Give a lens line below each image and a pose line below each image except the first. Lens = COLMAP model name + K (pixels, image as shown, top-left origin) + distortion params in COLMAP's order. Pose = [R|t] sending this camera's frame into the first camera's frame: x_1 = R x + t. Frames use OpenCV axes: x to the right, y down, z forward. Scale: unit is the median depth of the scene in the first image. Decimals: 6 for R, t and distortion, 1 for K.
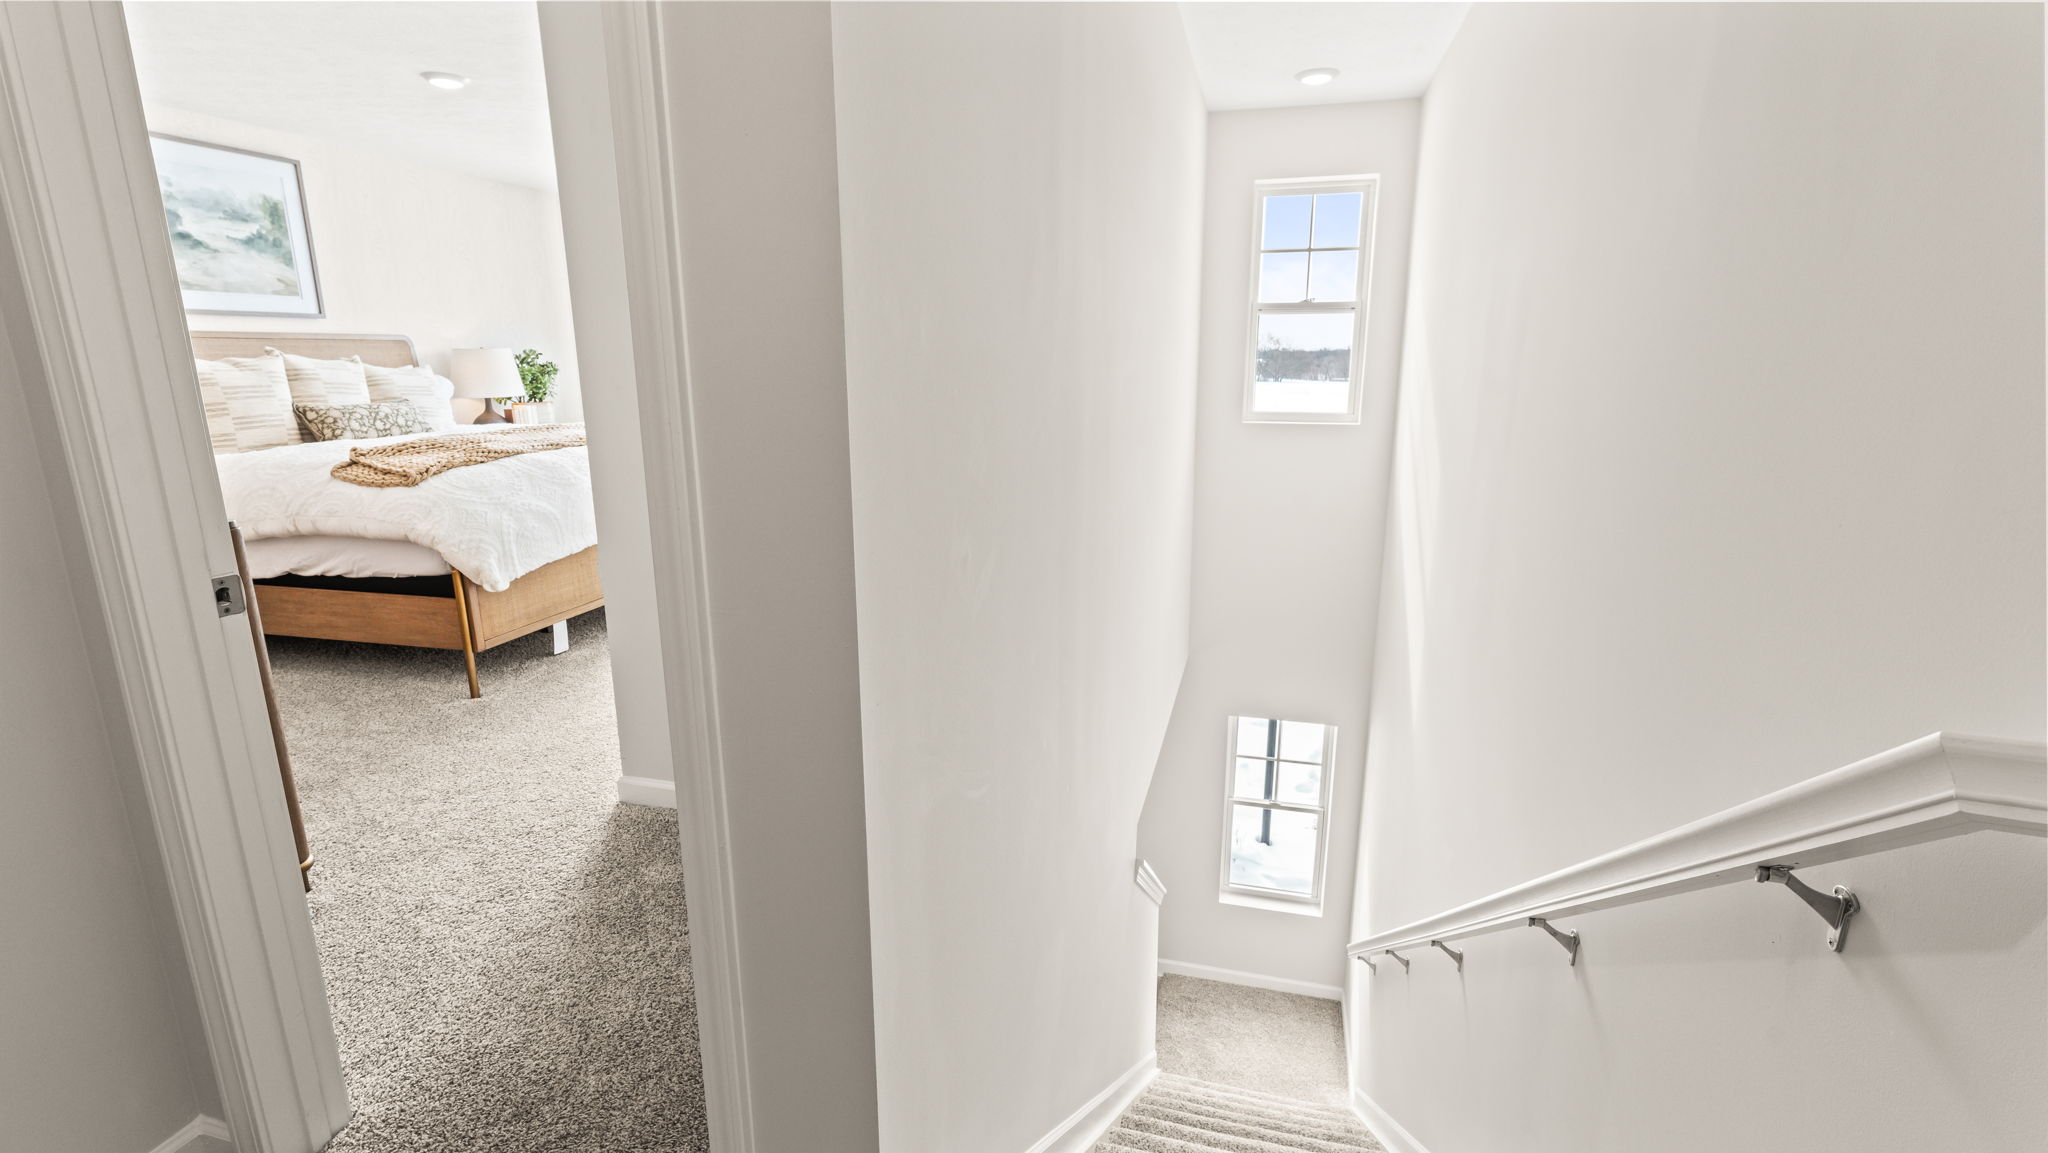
lens RADIAL K [[911.5, 0, 1025.3], [0, 911.5, 572.0], [0, 0, 1]] dist [-0.001580, 0.000818]
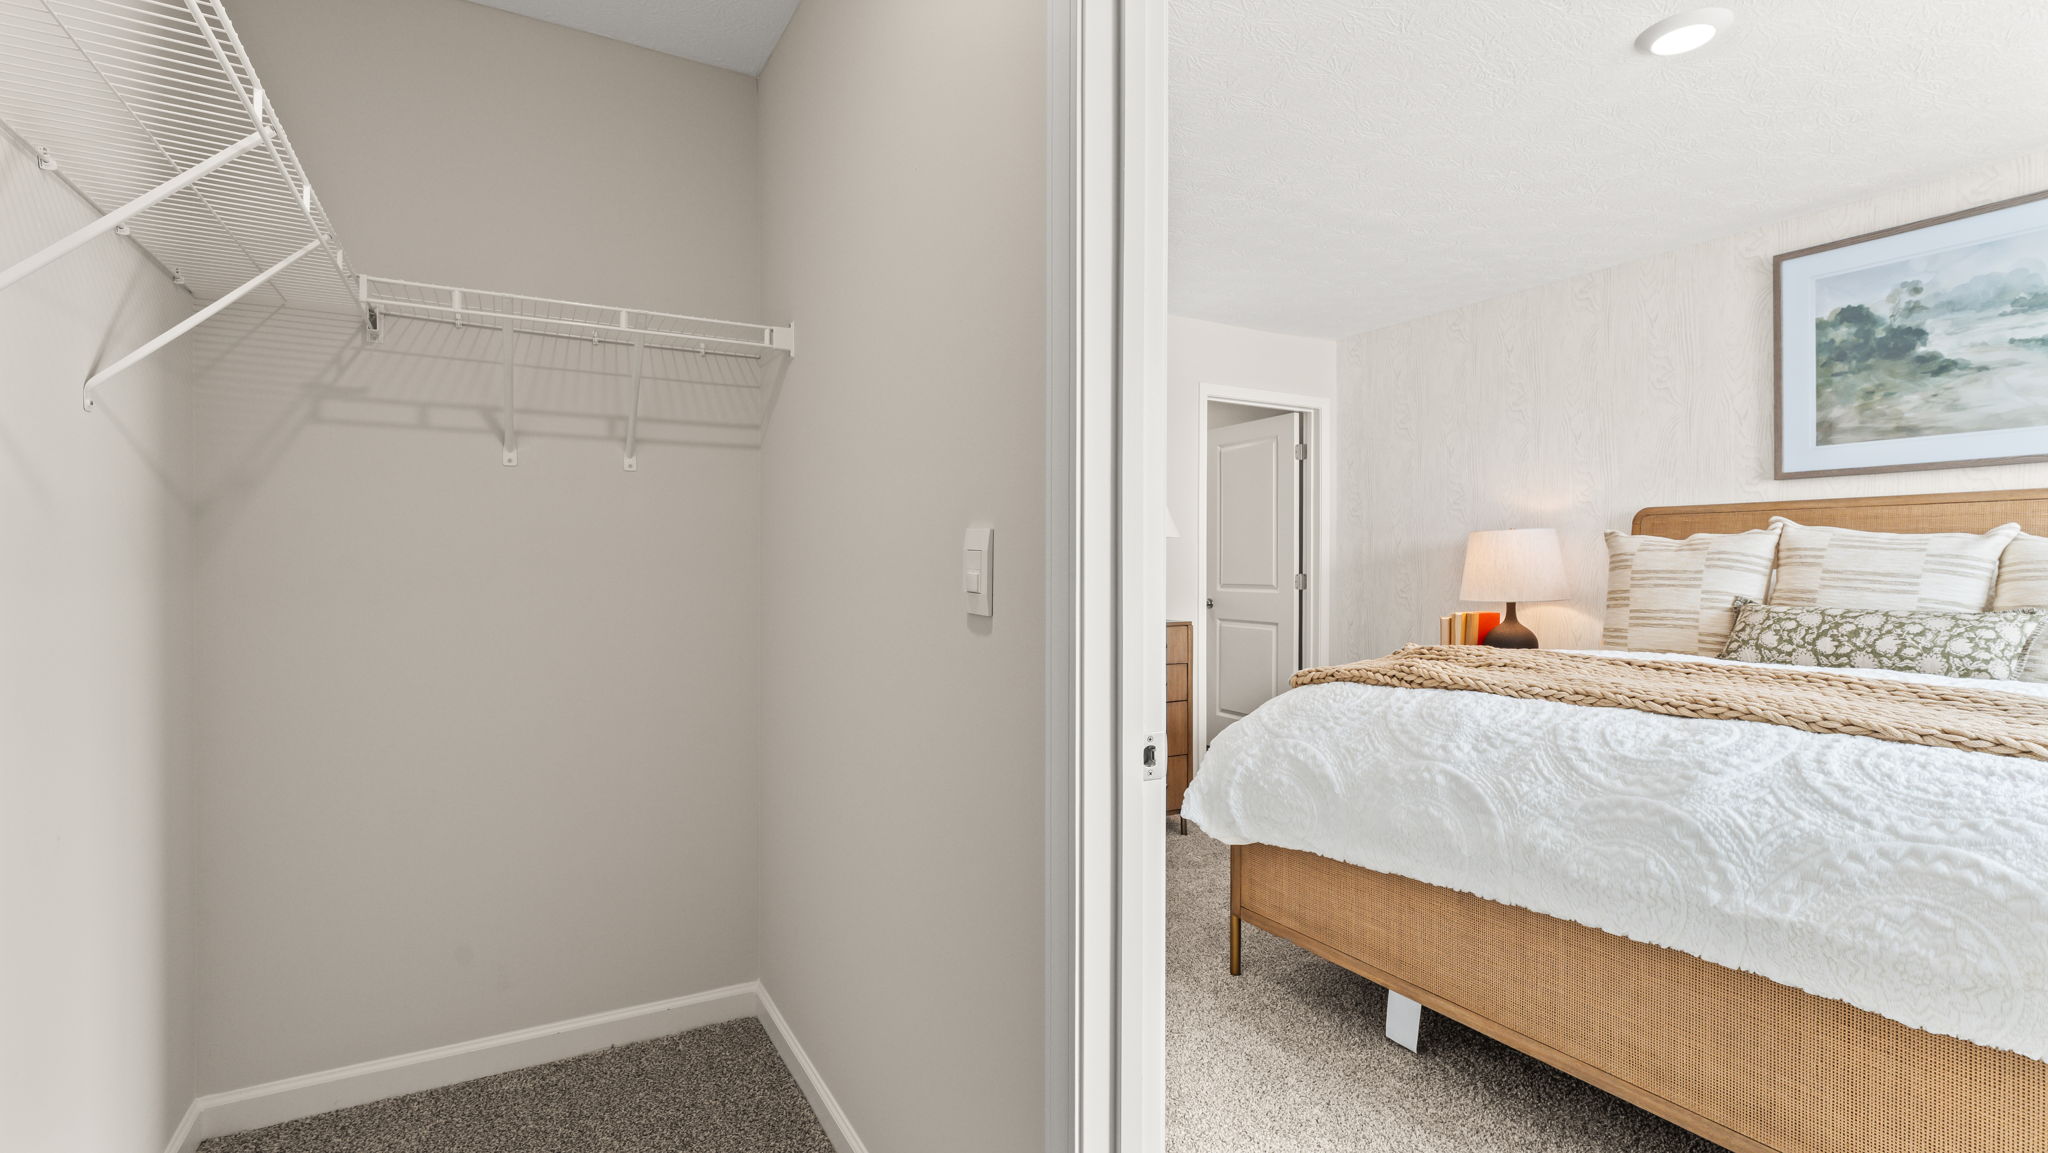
lens RADIAL K [[911.5, 0, 1028.0], [0, 911.5, 575.0], [0, 0, 1]] dist [-0.001580, 0.000818]
pose [[-0.709203, 0.005820, -0.704981, 0.028608], [-0.164059, 0.971152, 0.173059, -0.220032], [0.685650, 0.238392, -0.687788, 1.042126]]
